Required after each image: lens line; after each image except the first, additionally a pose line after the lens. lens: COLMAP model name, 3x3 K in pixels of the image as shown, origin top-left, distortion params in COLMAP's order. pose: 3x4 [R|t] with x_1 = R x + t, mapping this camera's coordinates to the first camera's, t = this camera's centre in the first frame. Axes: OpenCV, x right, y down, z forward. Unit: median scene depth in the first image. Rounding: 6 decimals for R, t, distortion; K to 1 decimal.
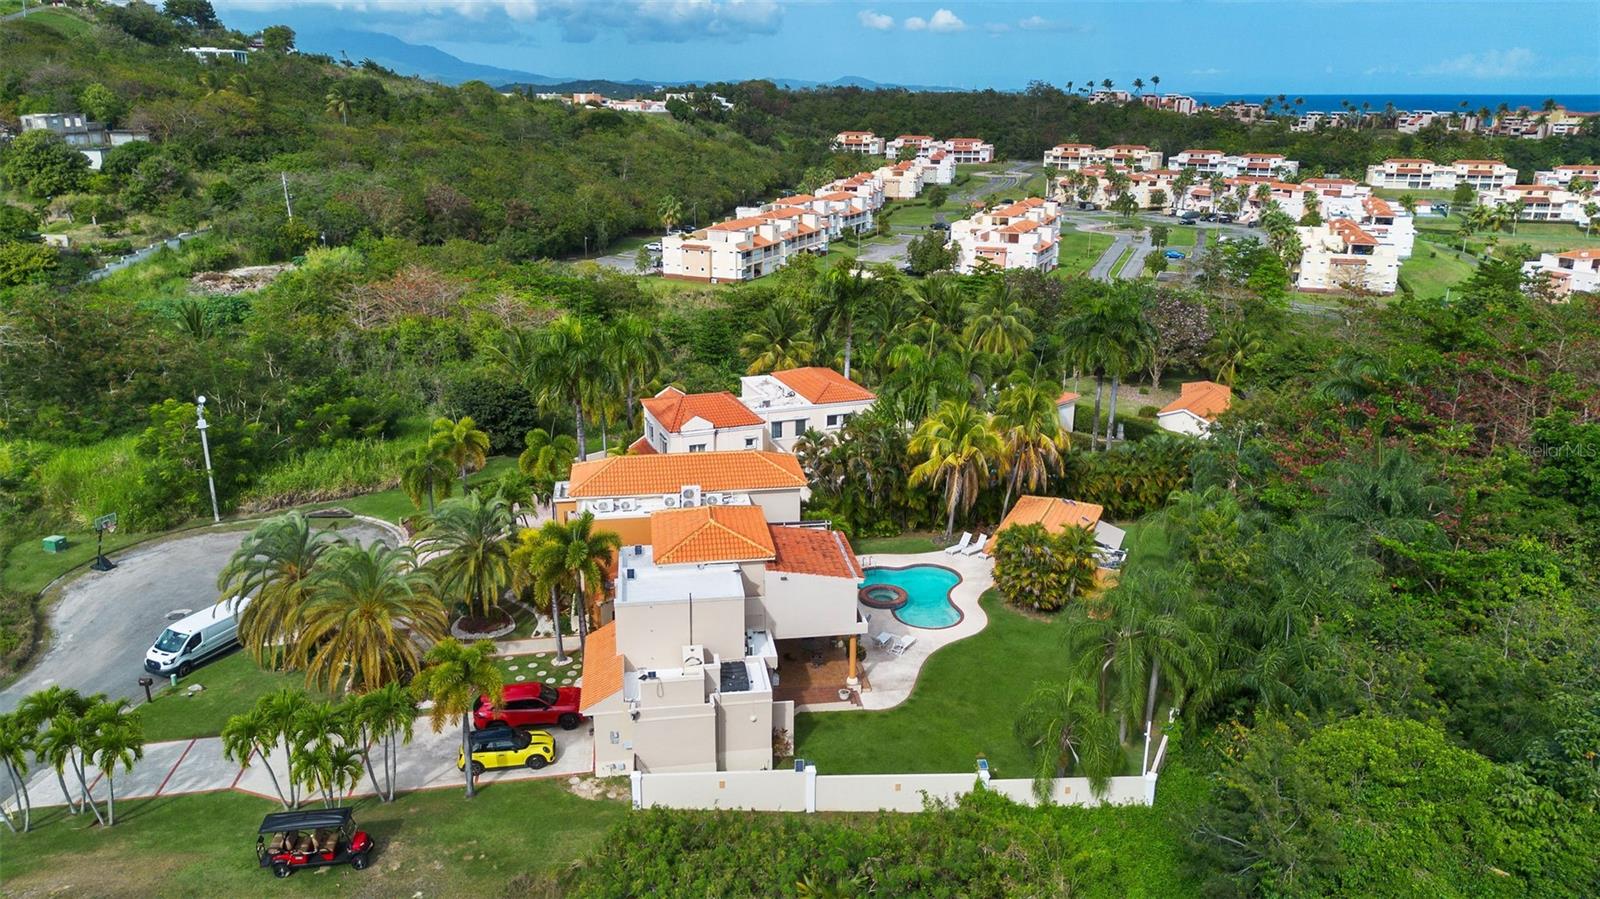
lens RADIAL K [[1132.1, 0, 796.0], [0, 1132.1, 445.8], [0, 0, 1]] dist [0.065533, -0.058978]
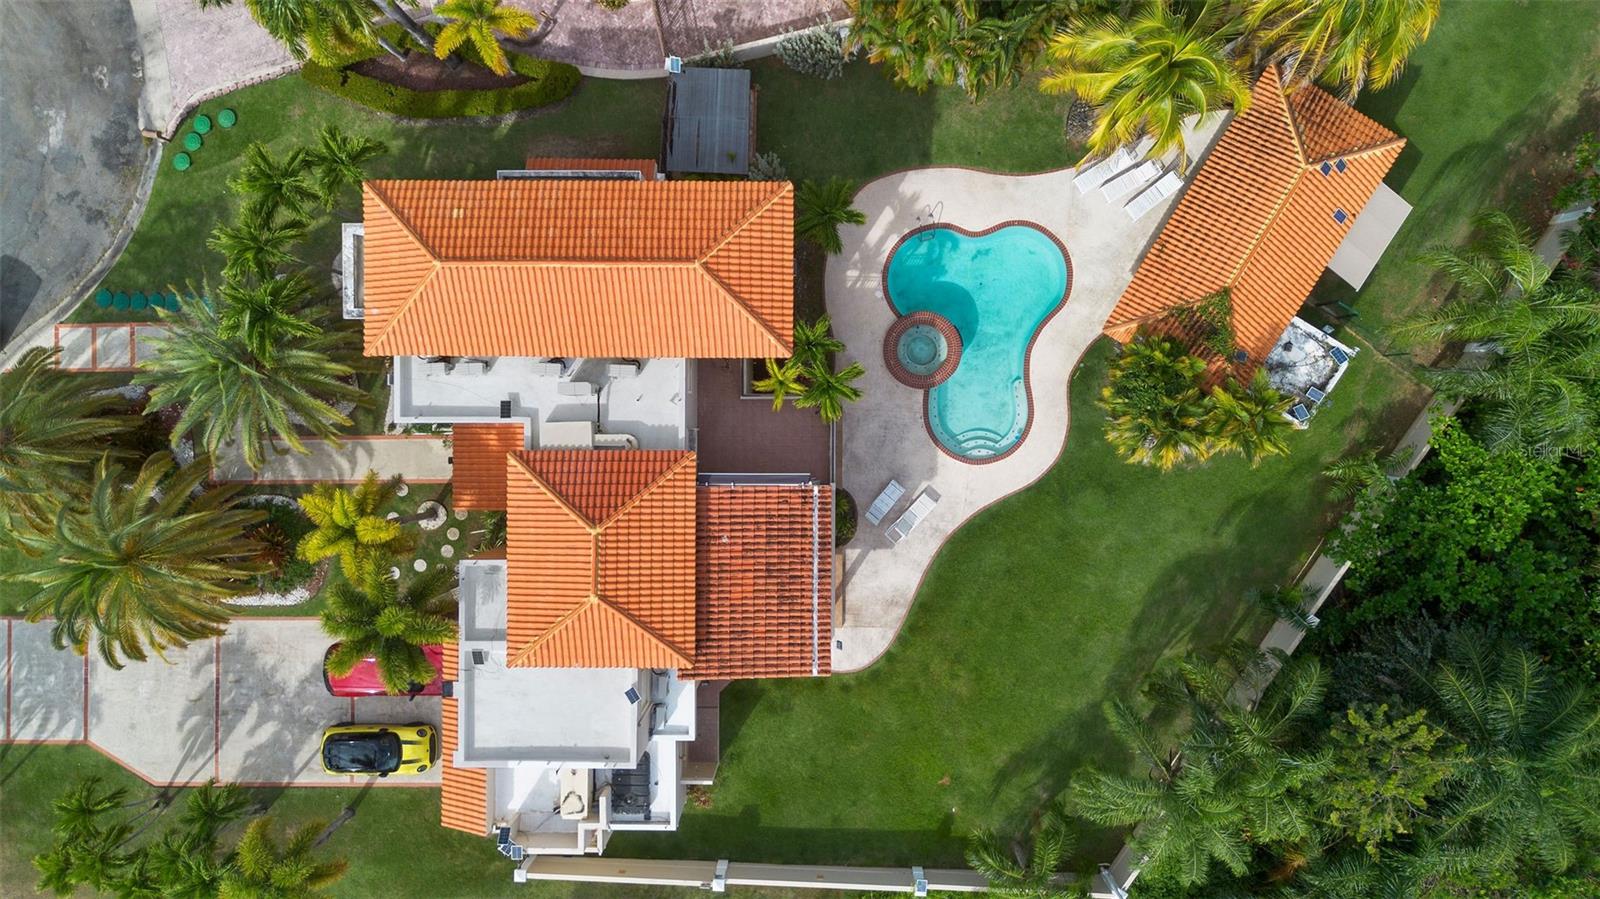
lens RADIAL K [[1132.1, 0, 796.0], [0, 1132.1, 445.8], [0, 0, 1]] dist [0.065533, -0.058978]
pose [[0.988989, 0.145158, -0.028823, 0.006507], [-0.012789, 0.277860, 0.960536, -0.088575], [0.147438, -0.949591, 0.276657, 0.147582]]
